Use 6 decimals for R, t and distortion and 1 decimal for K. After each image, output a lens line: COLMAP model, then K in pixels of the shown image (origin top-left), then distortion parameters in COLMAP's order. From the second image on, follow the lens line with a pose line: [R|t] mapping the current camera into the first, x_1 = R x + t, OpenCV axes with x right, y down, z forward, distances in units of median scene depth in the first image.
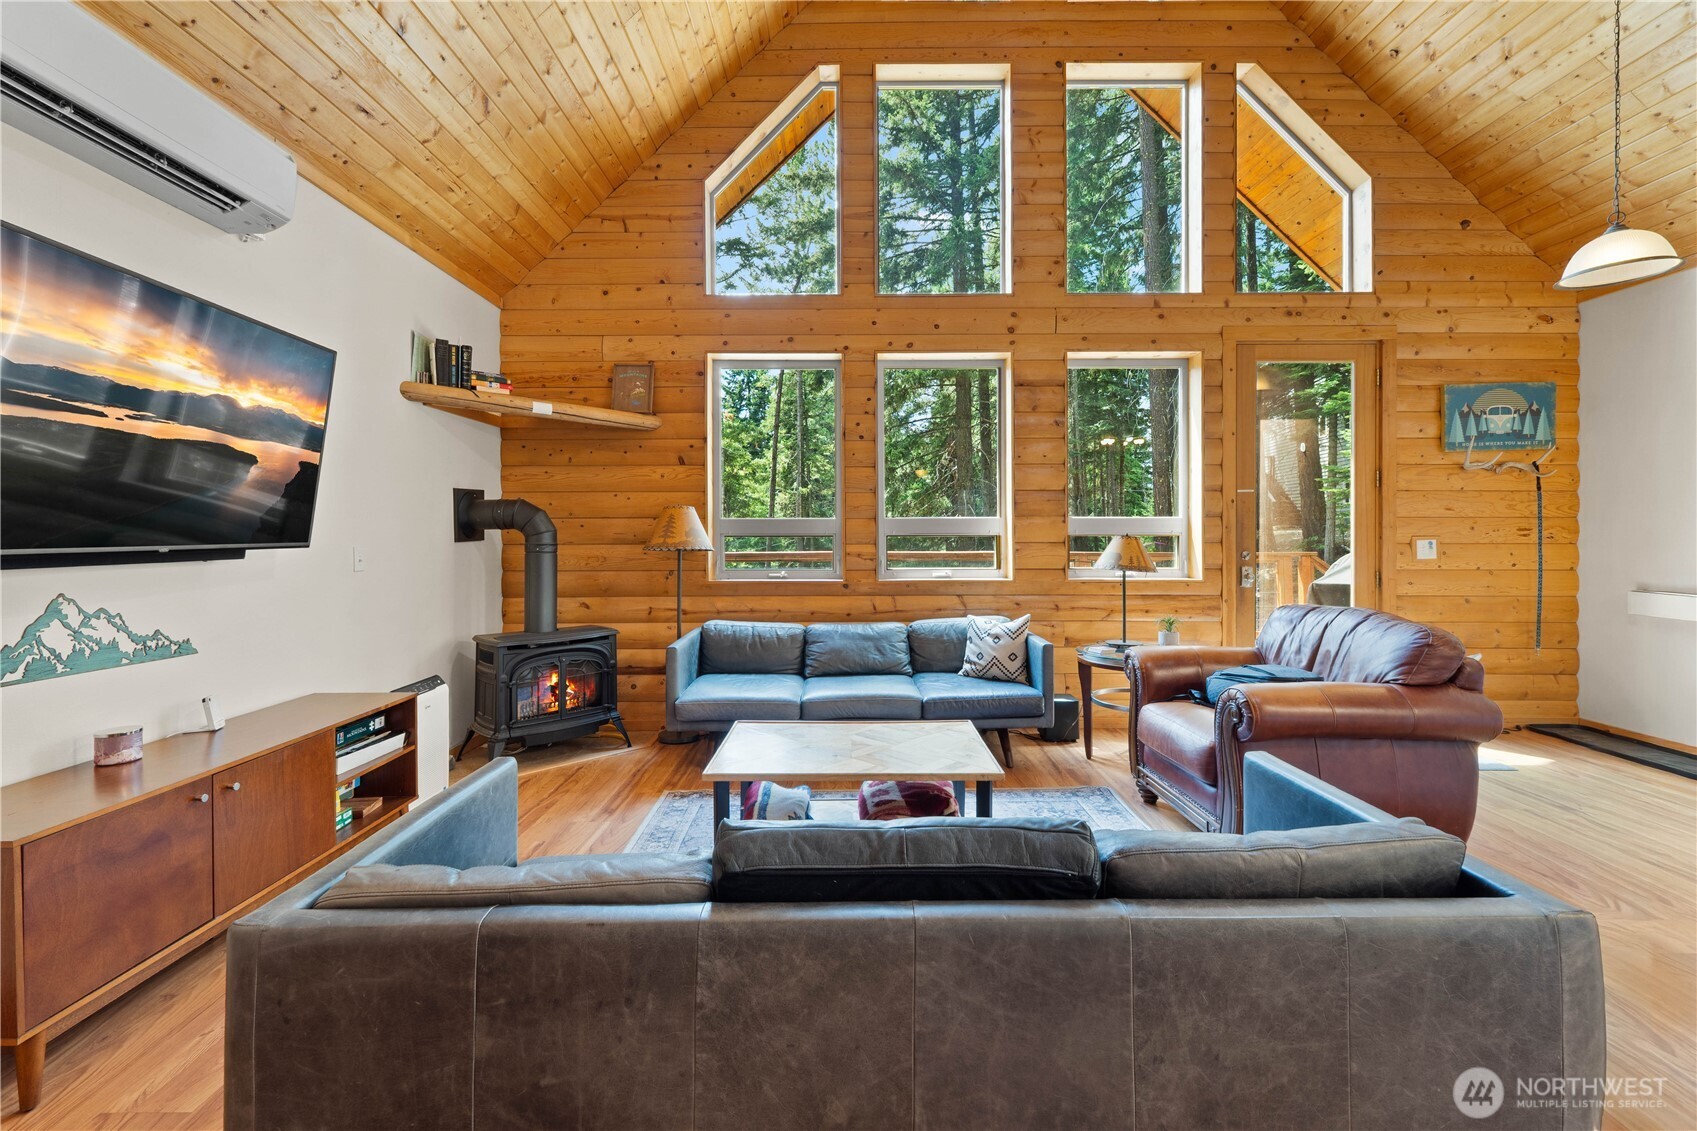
lens RADIAL K [[728.5, 0, 840.9], [0, 728.5, 532.0], [0, 0, 1]] dist [0.003000, 0.000292]
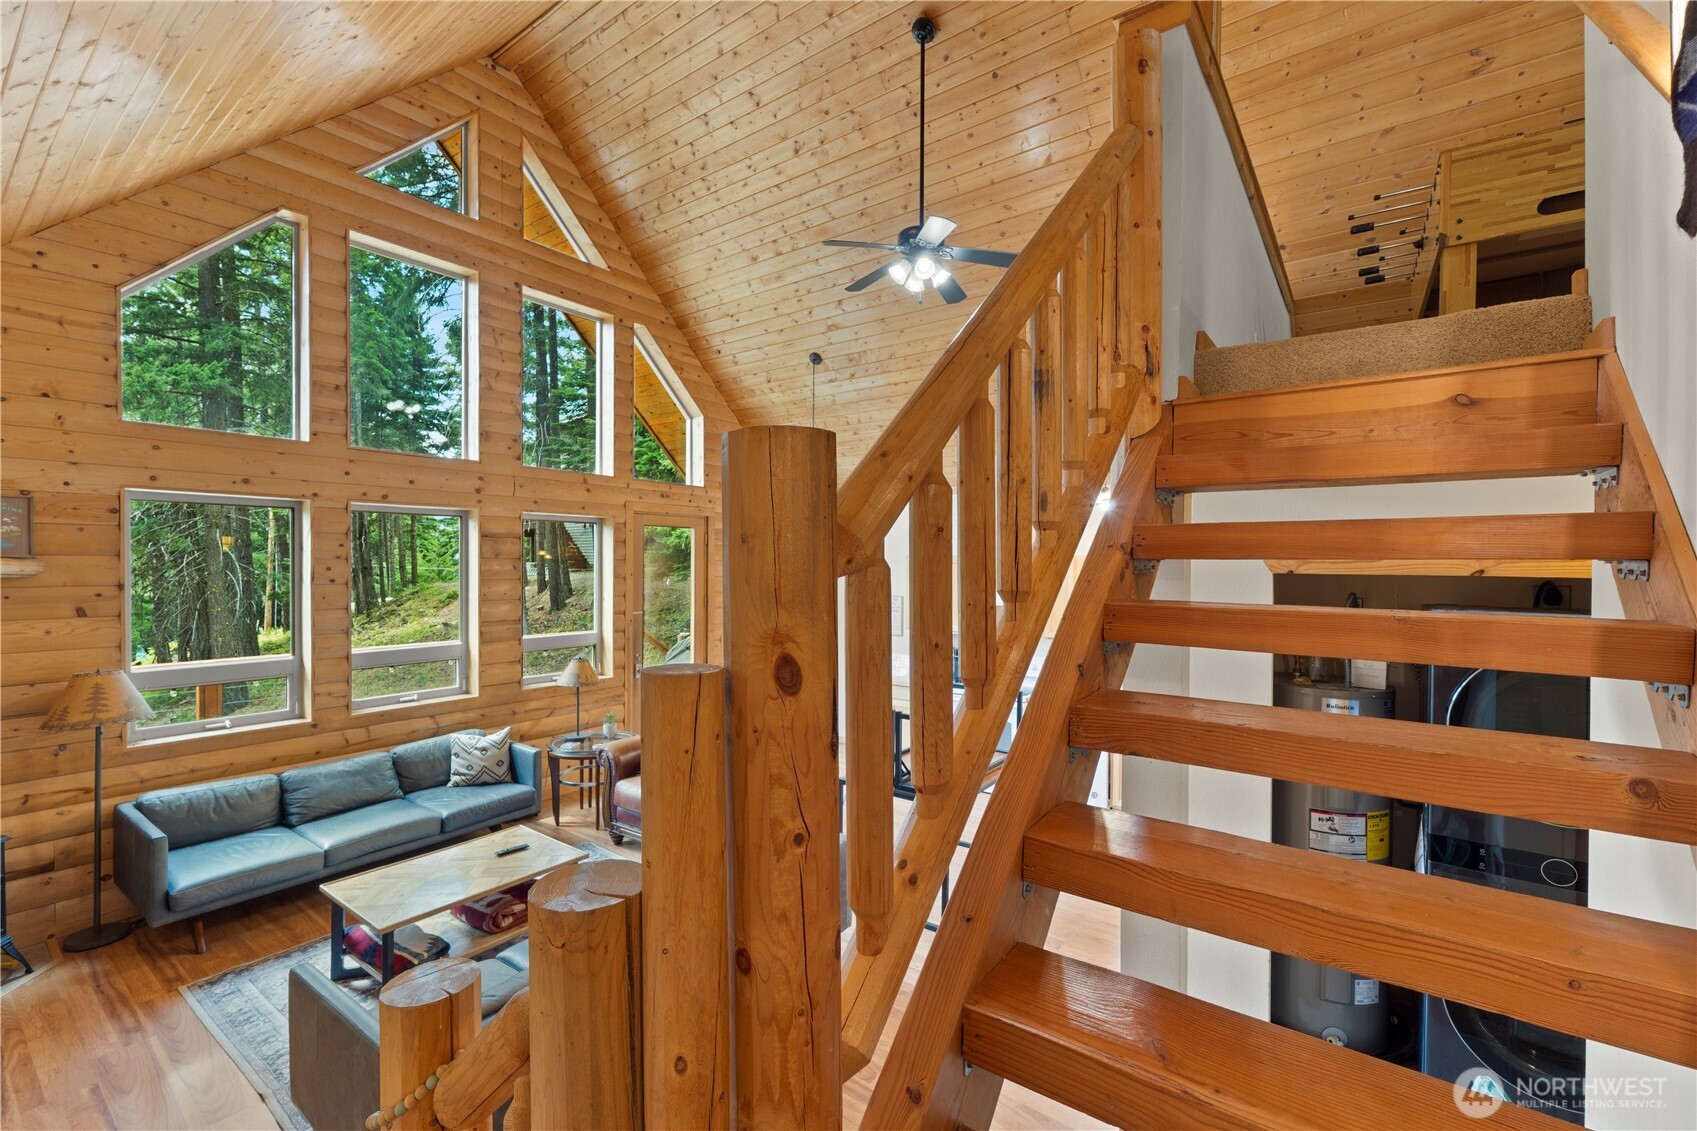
lens RADIAL K [[728.5, 0, 845.6], [0, 728.5, 563.1], [0, 0, 1]] dist [0.003000, 0.000292]
pose [[0.600718, -0.001525, 0.799460, -0.375422], [-0.004949, 0.999972, 0.005626, -0.168866], [-0.799446, -0.007337, 0.600693, -0.223258]]
